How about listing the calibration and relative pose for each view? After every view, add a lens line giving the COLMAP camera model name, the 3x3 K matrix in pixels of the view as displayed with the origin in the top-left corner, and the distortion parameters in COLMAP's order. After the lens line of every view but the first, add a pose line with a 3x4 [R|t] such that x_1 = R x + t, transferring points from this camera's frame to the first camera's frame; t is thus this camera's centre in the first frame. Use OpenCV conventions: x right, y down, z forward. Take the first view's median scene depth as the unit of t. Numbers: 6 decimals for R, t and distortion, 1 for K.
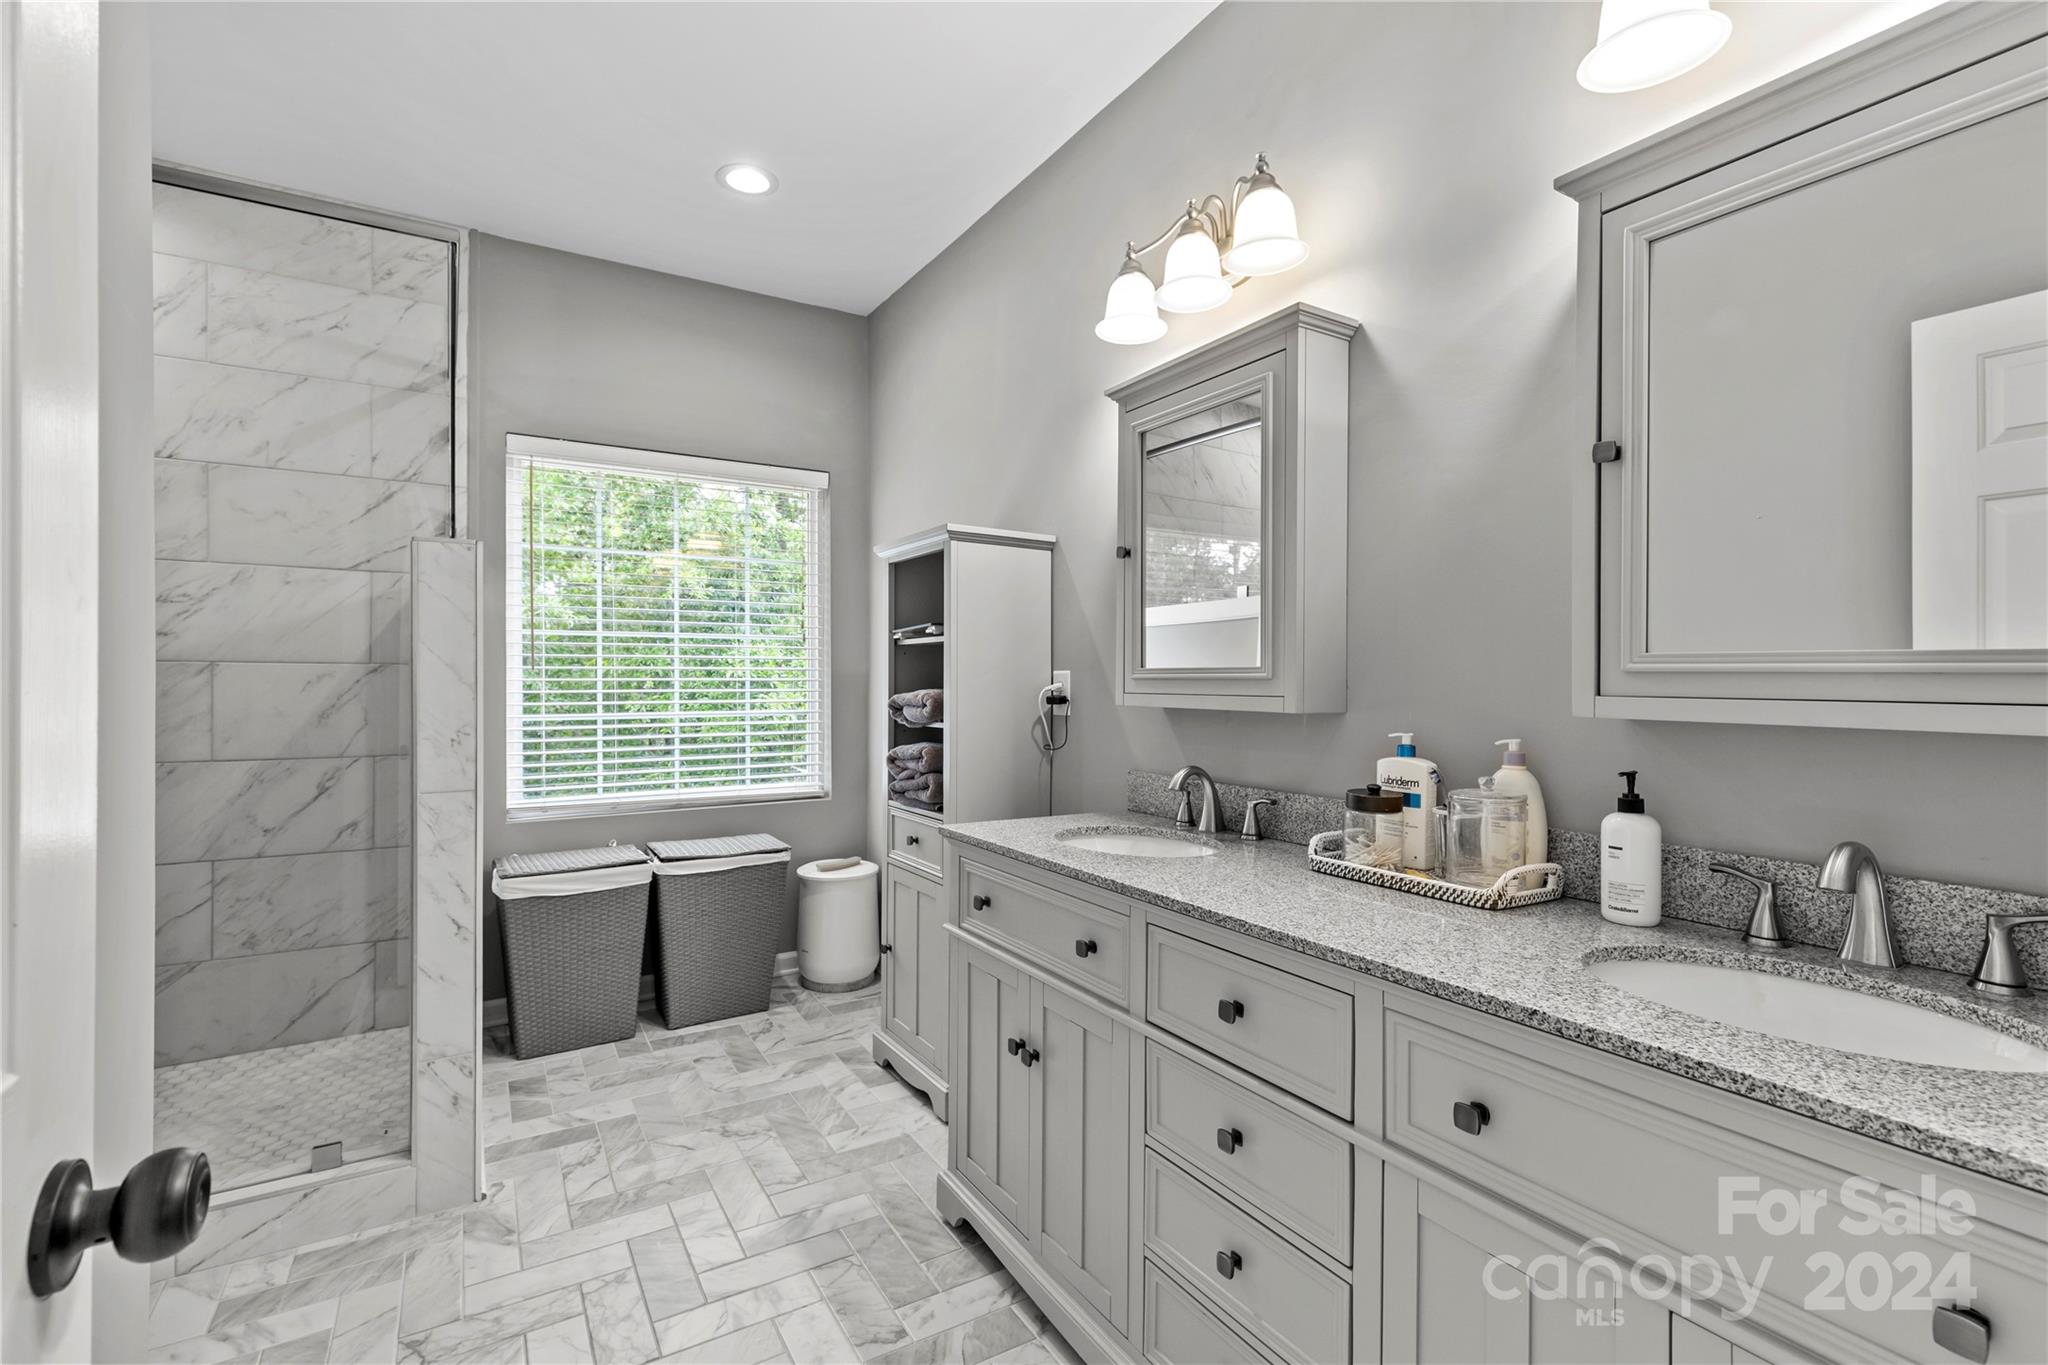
lens RADIAL K [[919.4, 0, 1014.8], [0, 919.4, 678.3], [0, 0, 1]] dist [0.010748, -0.003290]
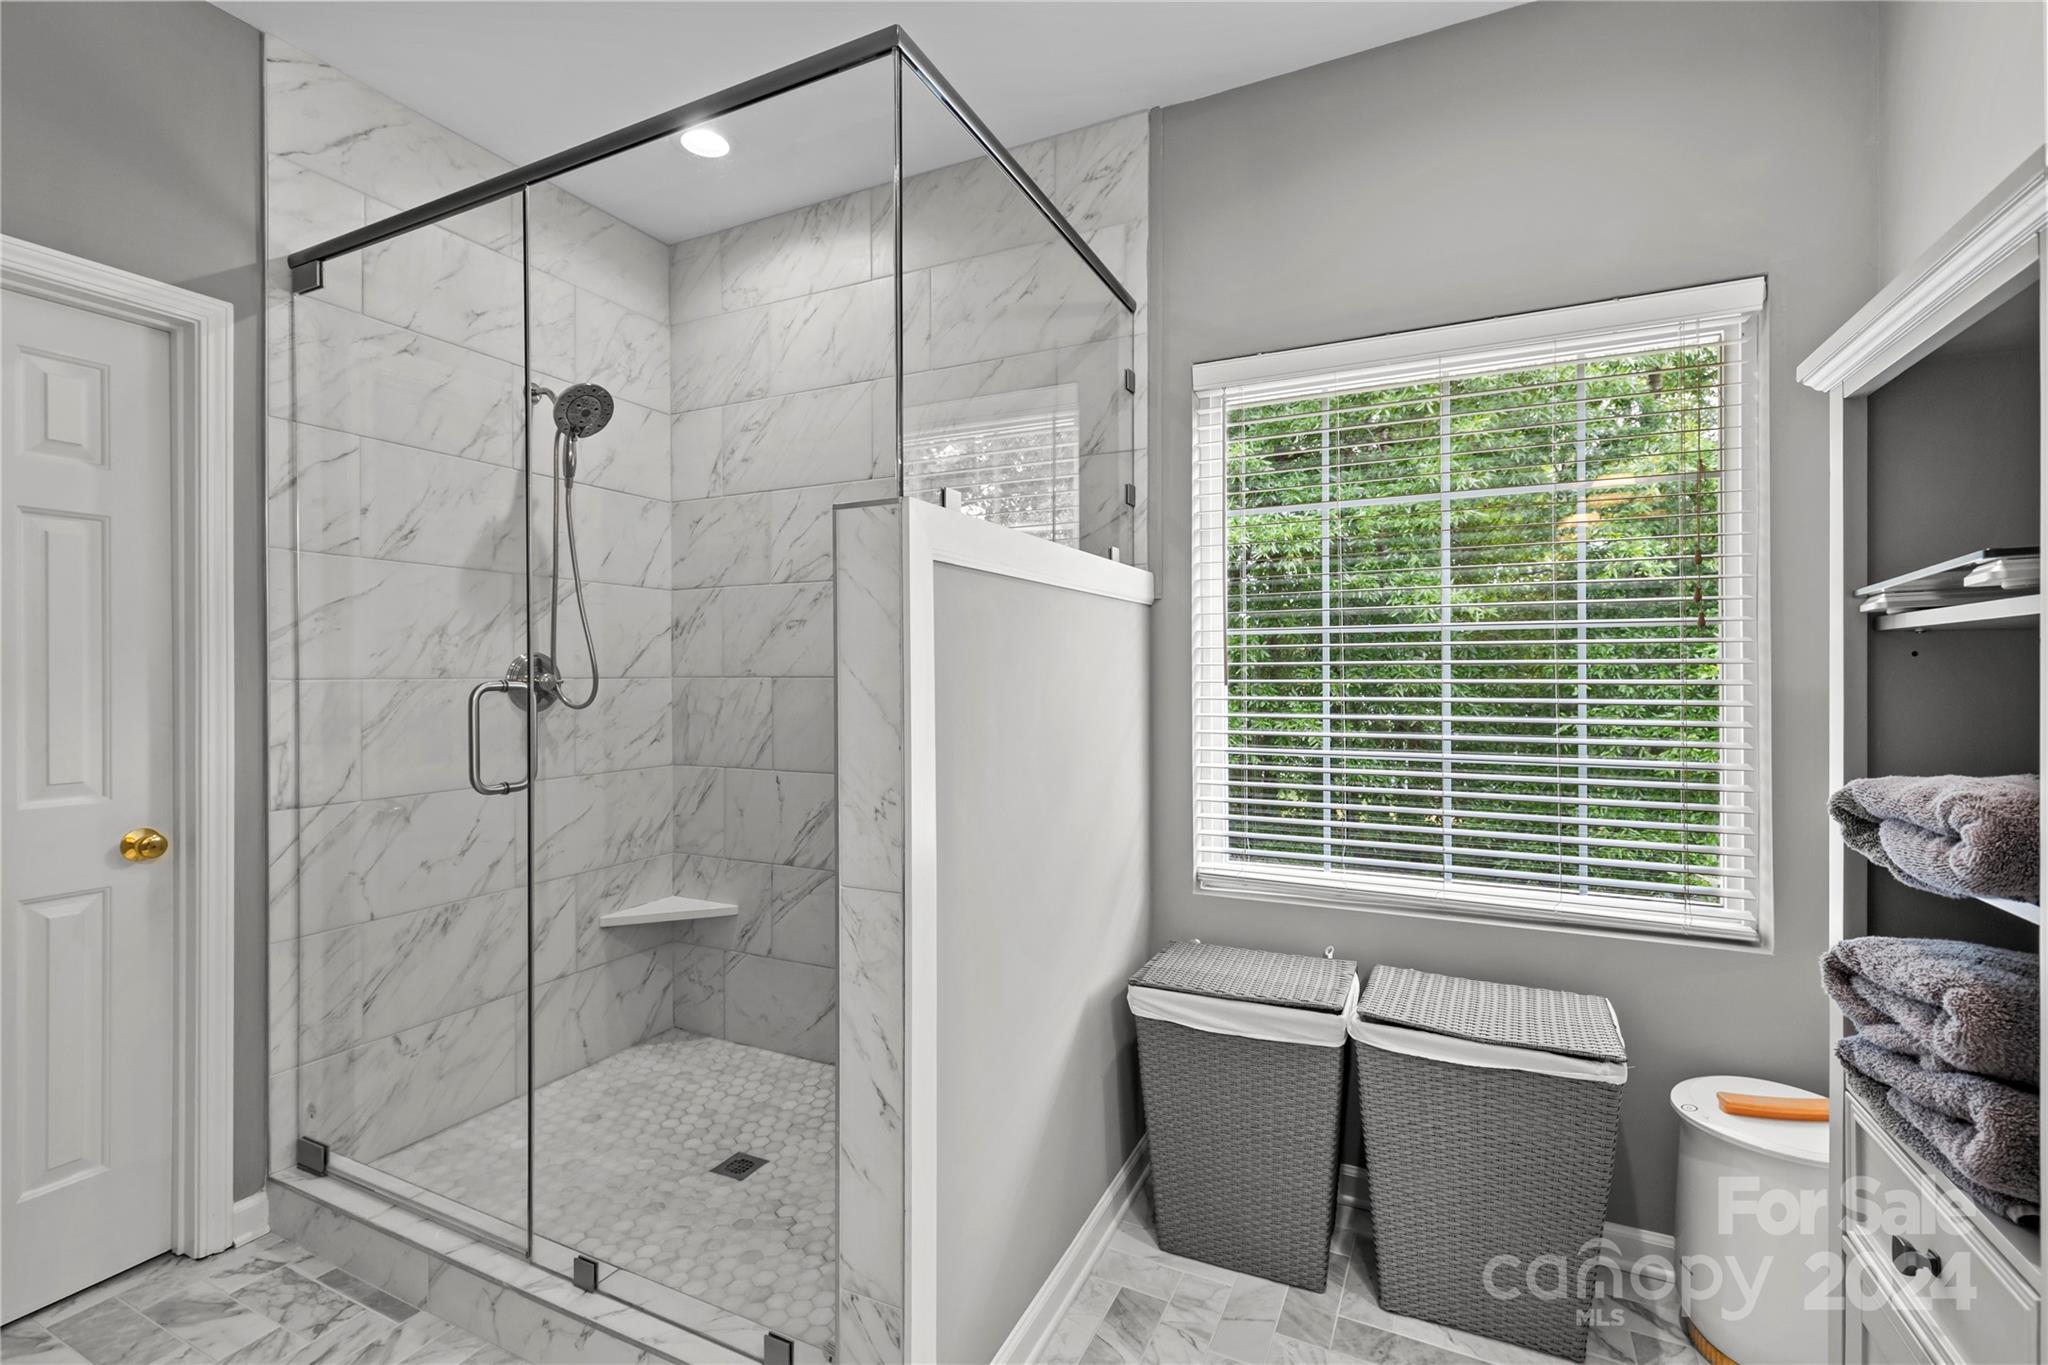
lens RADIAL K [[919.4, 0, 1013.4], [0, 919.4, 677.8], [0, 0, 1]] dist [0.010748, -0.003290]
pose [[0.540544, 0.001026, -0.841315, -0.013075], [0.003128, 0.999990, 0.003229, -0.023183], [0.841310, -0.004377, 0.540536, 0.604159]]
